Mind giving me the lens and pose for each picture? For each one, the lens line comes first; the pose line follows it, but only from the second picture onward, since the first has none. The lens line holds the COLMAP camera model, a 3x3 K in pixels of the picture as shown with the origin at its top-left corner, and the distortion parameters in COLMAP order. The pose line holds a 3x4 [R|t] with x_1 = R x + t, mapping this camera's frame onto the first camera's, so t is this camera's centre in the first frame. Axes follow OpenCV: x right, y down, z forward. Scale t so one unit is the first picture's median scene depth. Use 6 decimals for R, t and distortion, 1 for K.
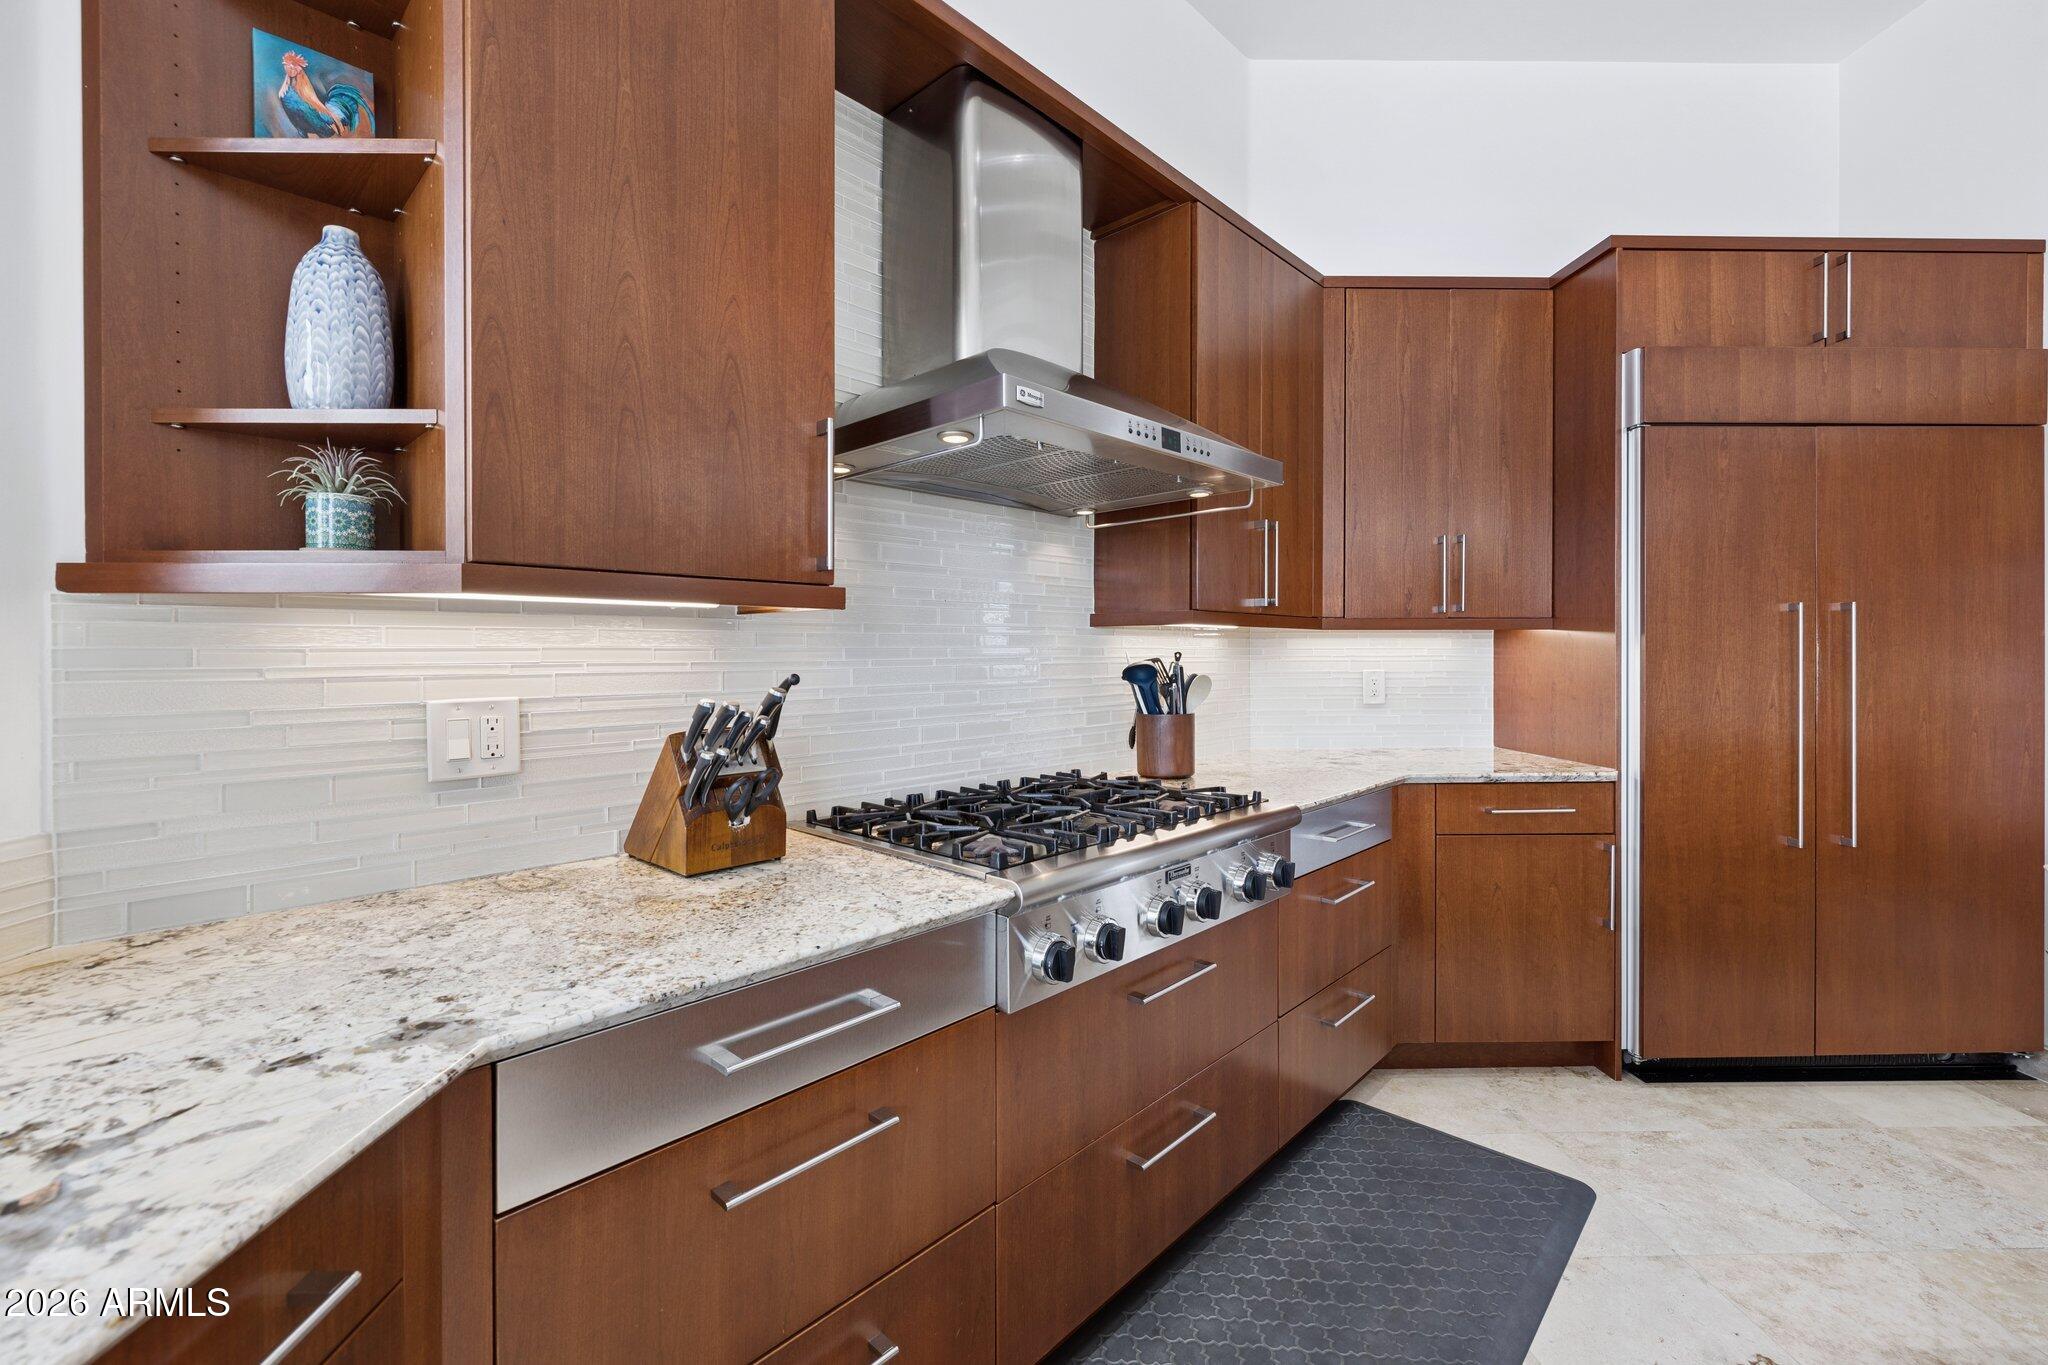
lens RADIAL K [[861.2, 0, 1020.4], [0, 861.2, 655.8], [0, 0, 1]] dist [-0.001161, -0.000393]
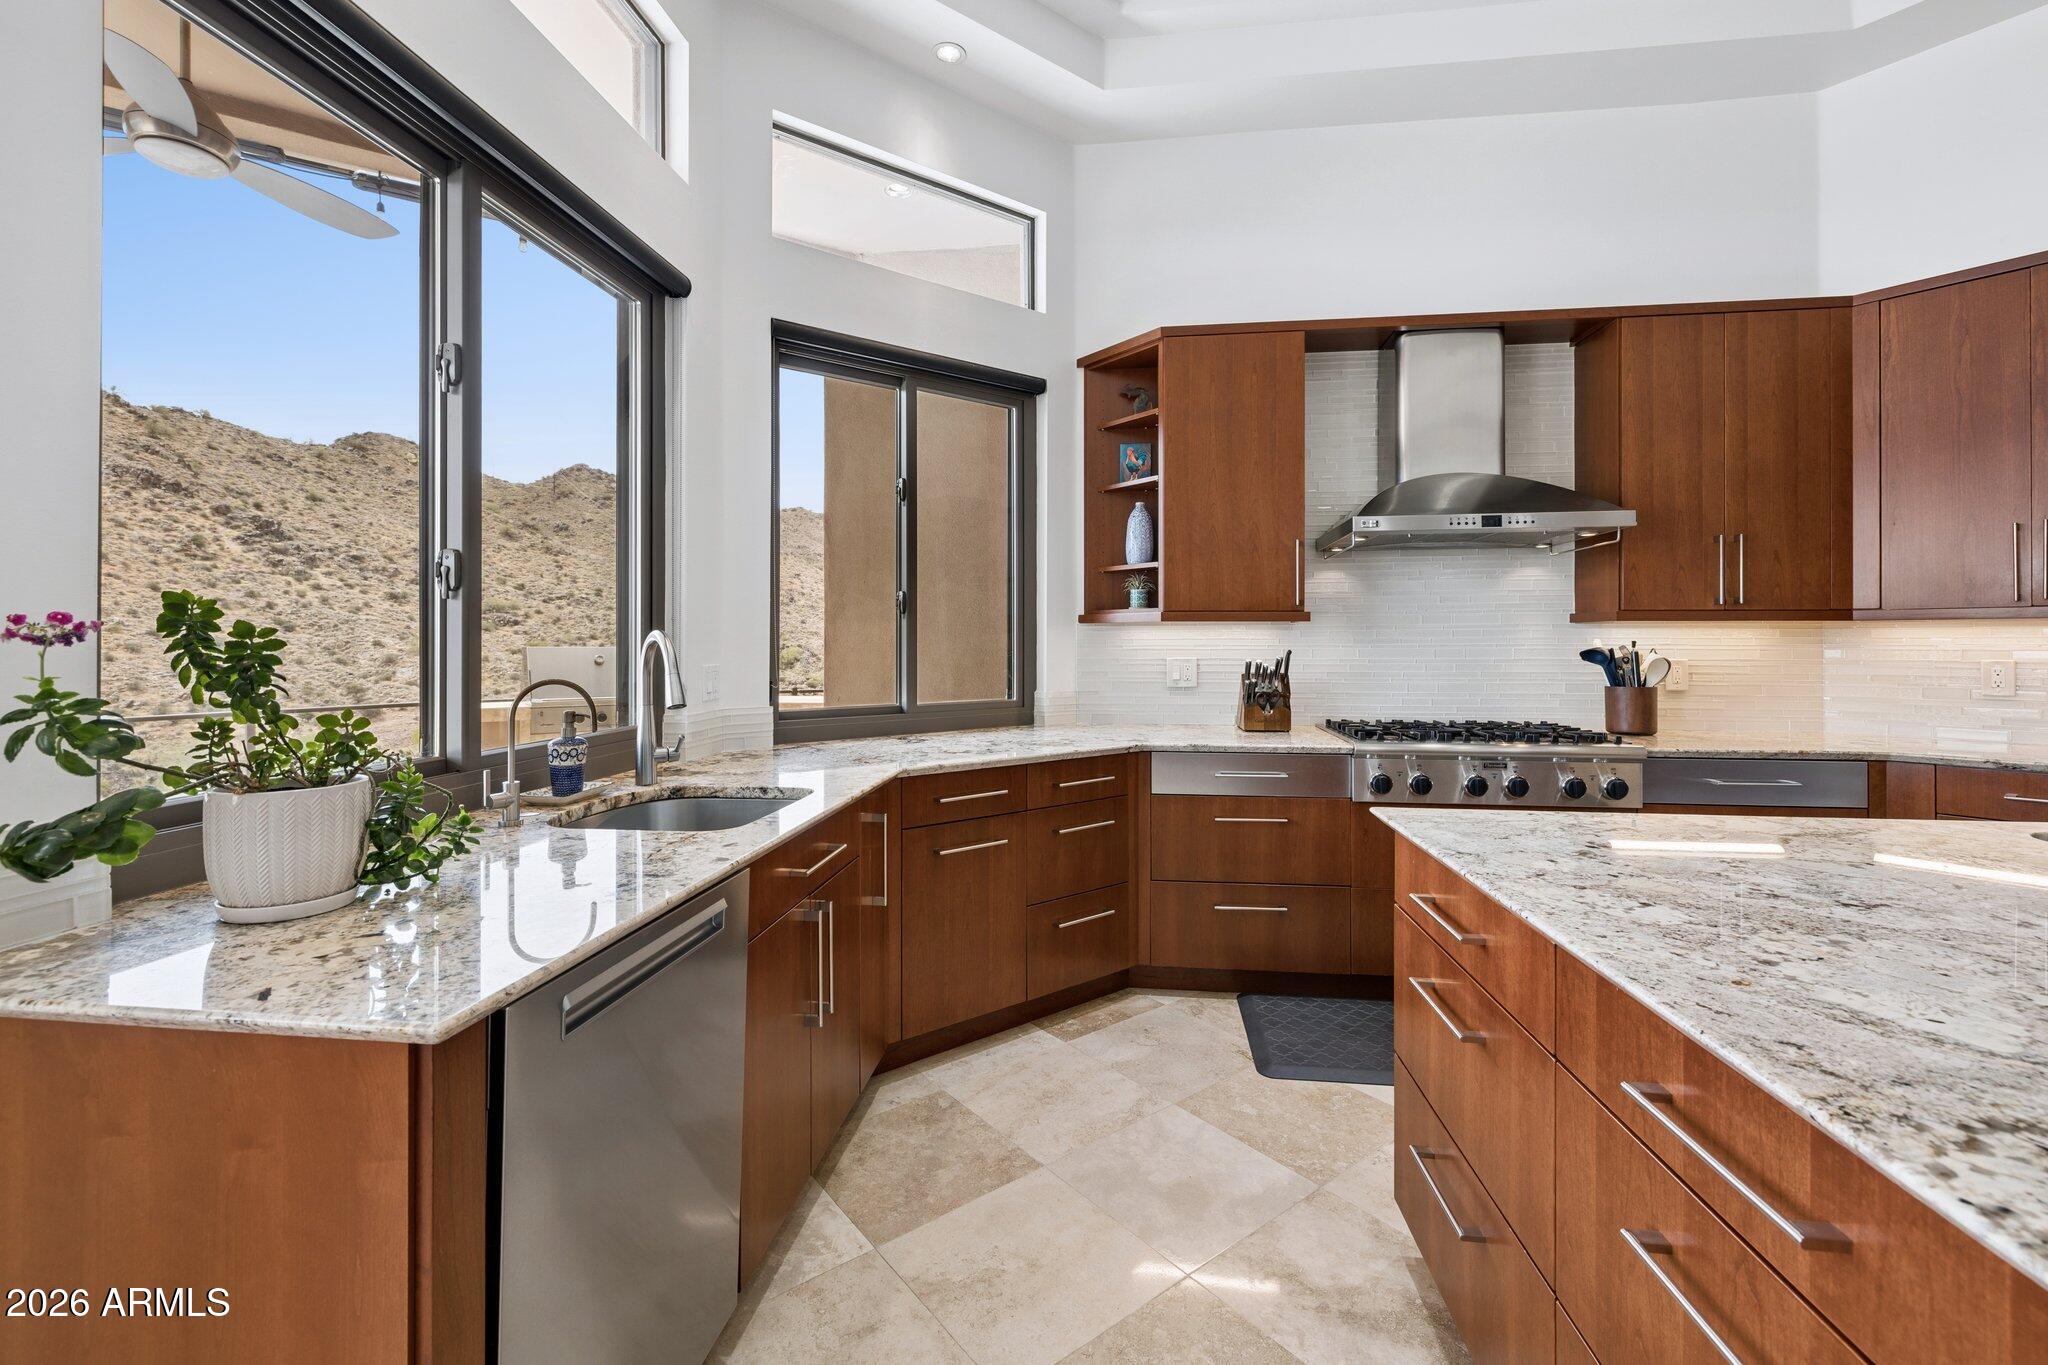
lens RADIAL K [[875.4, 0, 1023.6], [0, 875.4, 636.3], [0, 0, 1]] dist [0.001087, 0.000577]
pose [[0.592431, -0.002861, -0.805616, 1.297262], [-0.003669, 0.999974, -0.006249, 0.001237], [0.805613, 0.006658, 0.592405, -1.036770]]
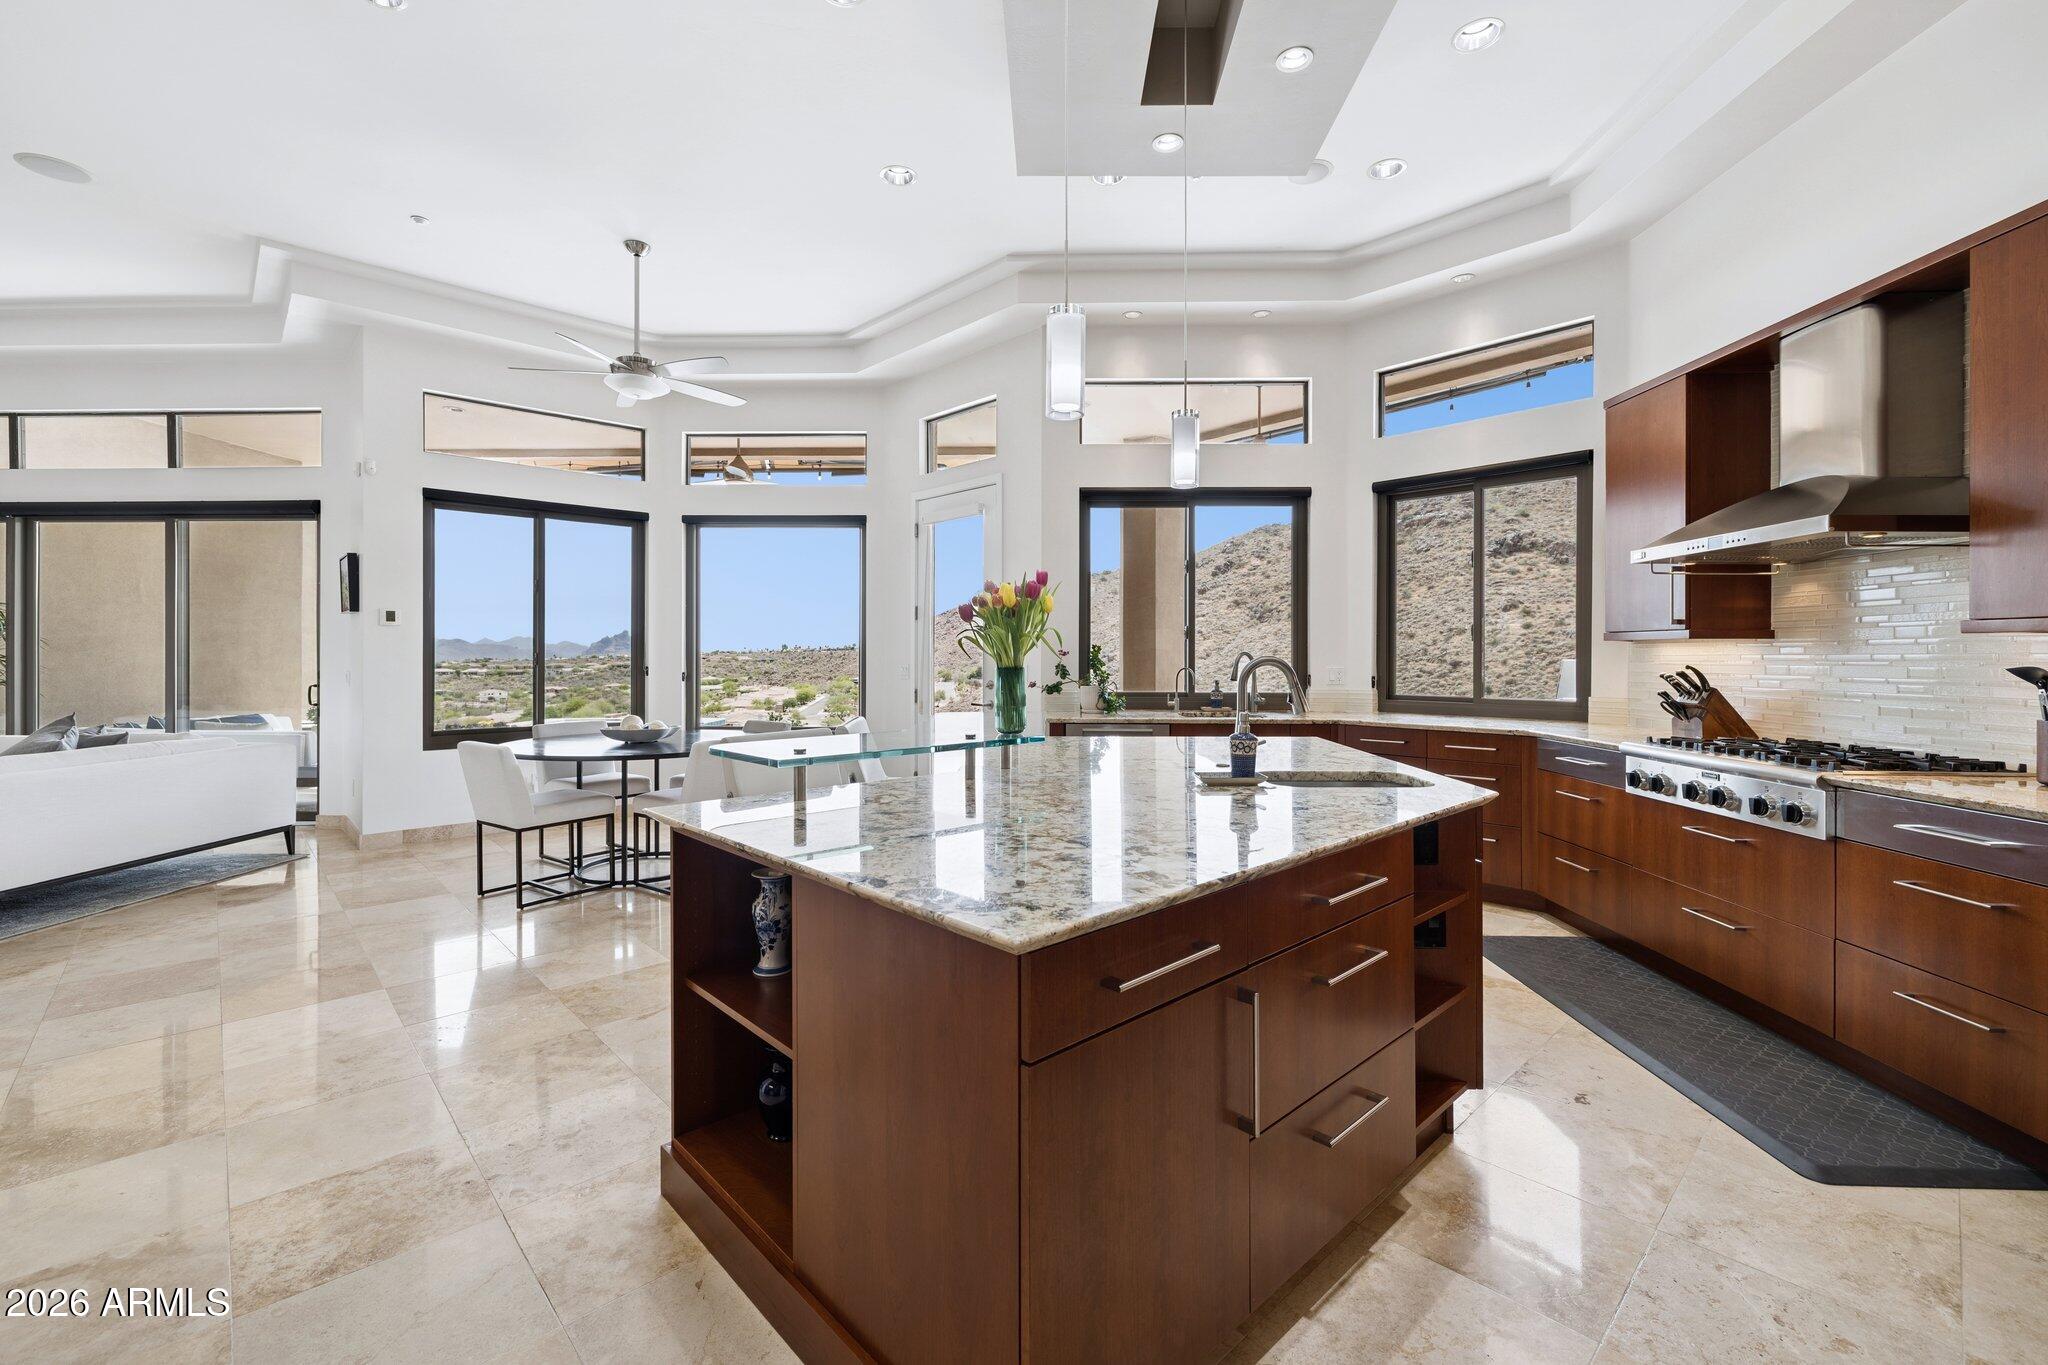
lens RADIAL K [[861.2, 0, 1020.4], [0, 861.2, 655.8], [0, 0, 1]] dist [-0.001161, -0.000393]
pose [[-0.743964, 0.001788, -0.668218, 3.104708], [-0.003181, 0.999976, 0.006217, -0.018098], [0.668213, 0.006751, -0.743940, 1.694970]]
